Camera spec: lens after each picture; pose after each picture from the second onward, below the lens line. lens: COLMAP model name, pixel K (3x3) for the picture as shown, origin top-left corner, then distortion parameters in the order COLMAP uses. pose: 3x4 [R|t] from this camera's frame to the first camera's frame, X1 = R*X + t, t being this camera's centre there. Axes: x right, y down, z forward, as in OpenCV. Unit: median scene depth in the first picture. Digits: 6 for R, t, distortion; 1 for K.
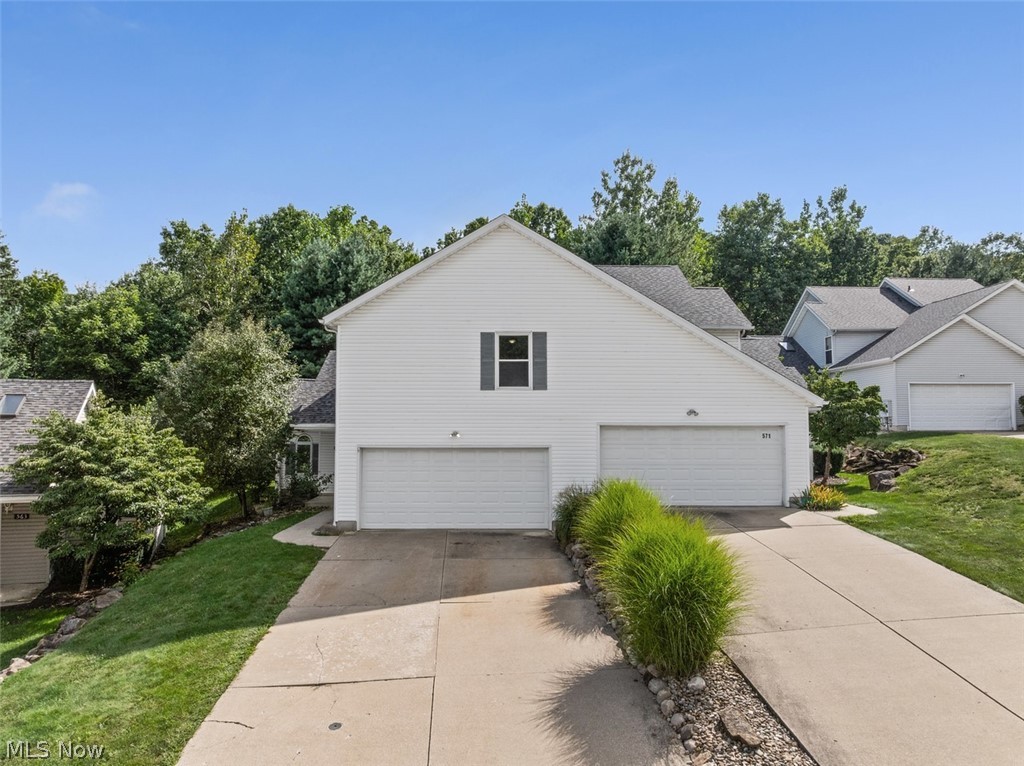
lens RADIAL K [[724.0, 0, 512.0], [0, 724.0, 383.0], [0, 0, 1]] dist [-0.006705, -0.053004]
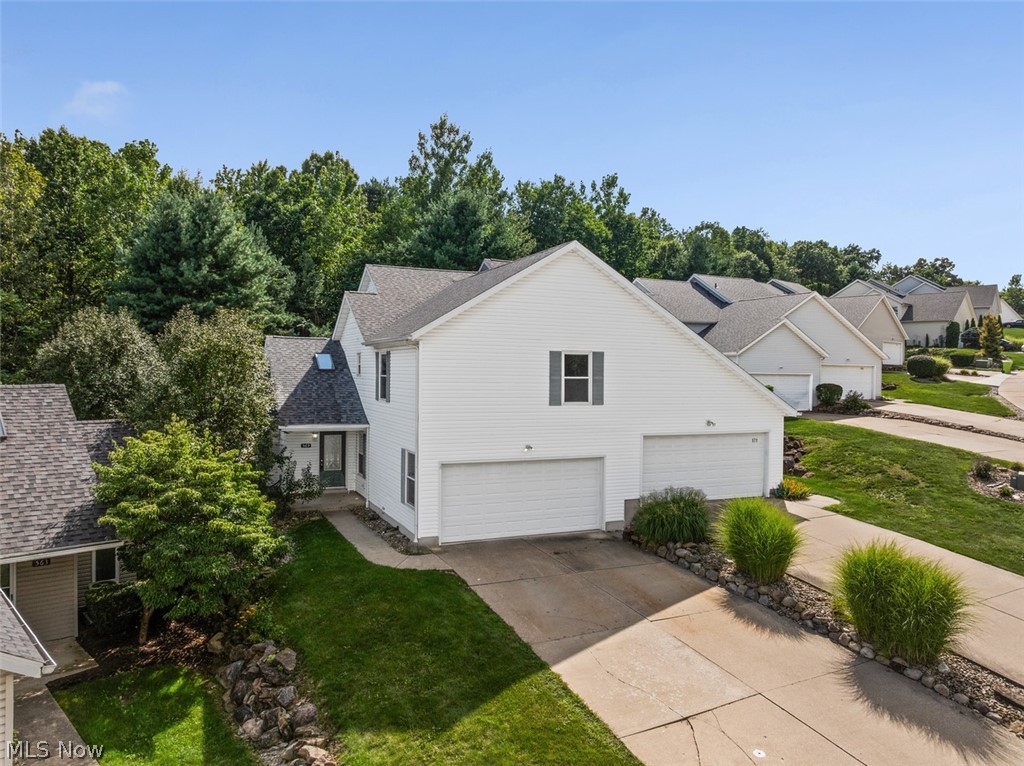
lens RADIAL K [[718.4, 0, 512.0], [0, 718.4, 383.0], [0, 0, 1]] dist [-0.030289, 0.001148]
pose [[0.919277, 0.004951, 0.393581, -0.506489], [-0.036180, 0.996751, 0.071966, -0.096653], [-0.391946, -0.080396, 0.916469, 0.058857]]
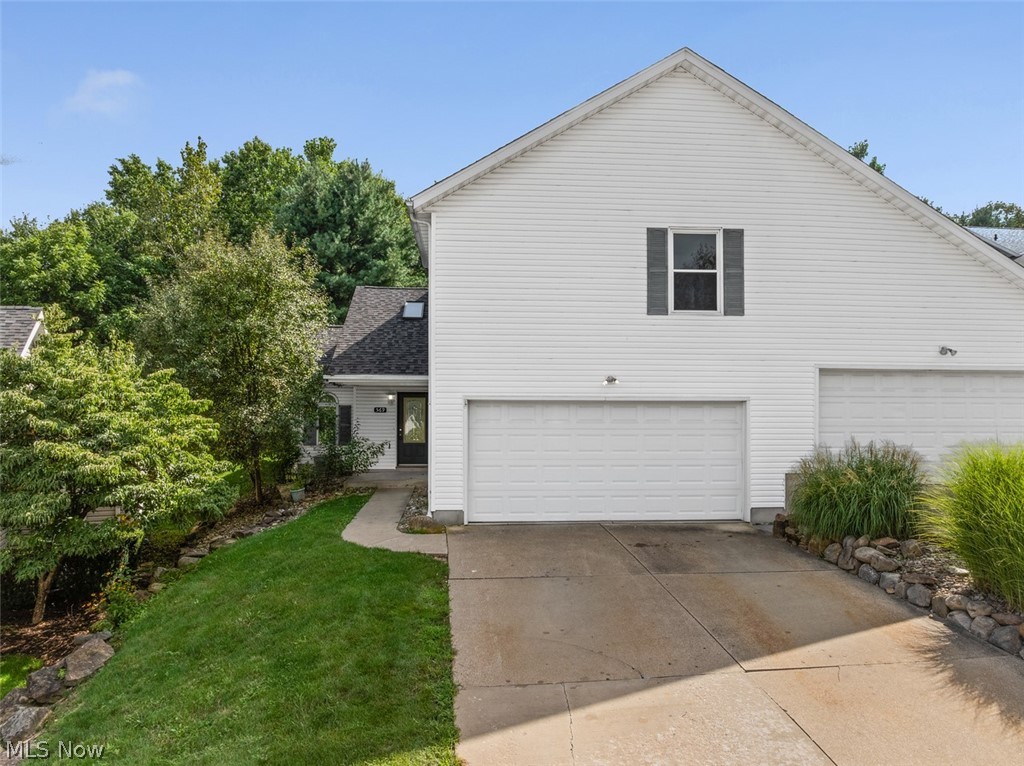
lens RADIAL K [[725.7, 0, 514.5], [0, 725.7, 402.6], [0, 0, 1]] dist [-0.032107, -0.002943]
pose [[0.997955, 0.002883, 0.063863, -0.207036], [-0.006642, 0.998252, 0.058733, 0.052135], [-0.063582, -0.059037, 0.996229, 0.337003]]
